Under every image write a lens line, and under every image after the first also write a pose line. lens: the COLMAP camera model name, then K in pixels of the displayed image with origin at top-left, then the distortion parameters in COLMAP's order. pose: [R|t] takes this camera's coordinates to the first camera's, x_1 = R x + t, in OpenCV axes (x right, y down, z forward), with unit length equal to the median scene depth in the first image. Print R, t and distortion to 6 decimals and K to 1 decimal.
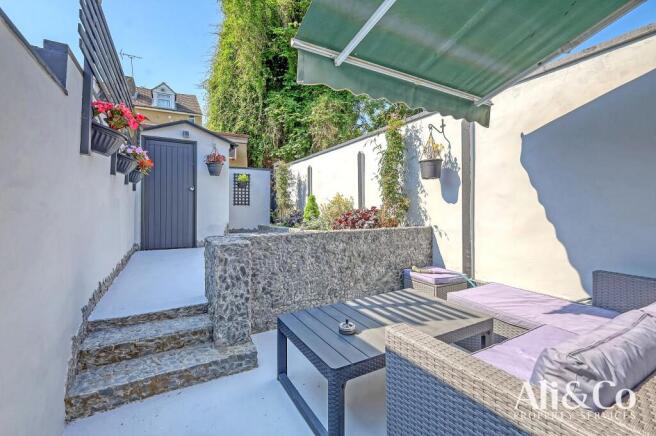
lens RADIAL K [[294.1, 0, 335.3], [0, 294.1, 213.0], [0, 0, 1]] dist [0.004390, 0.000862]
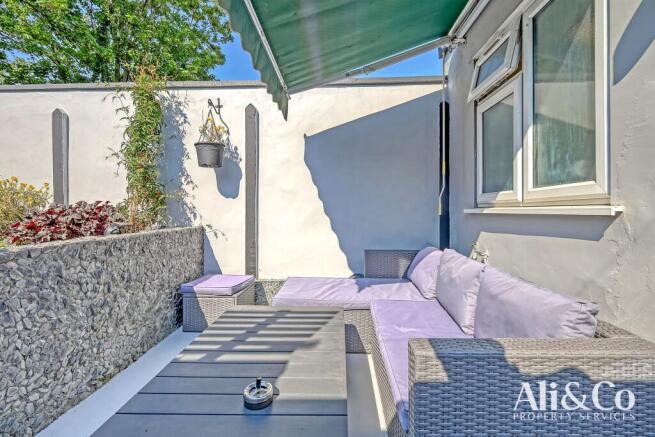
lens RADIAL K [[293.7, 0, 330.3], [0, 293.7, 213.9], [0, 0, 1]] dist [0.004390, 0.000862]
pose [[0.517948, -0.011907, 0.855329, -0.203415], [0.018293, 0.999829, 0.002841, 0.017201], [-0.855217, 0.014174, 0.518077, 0.305201]]
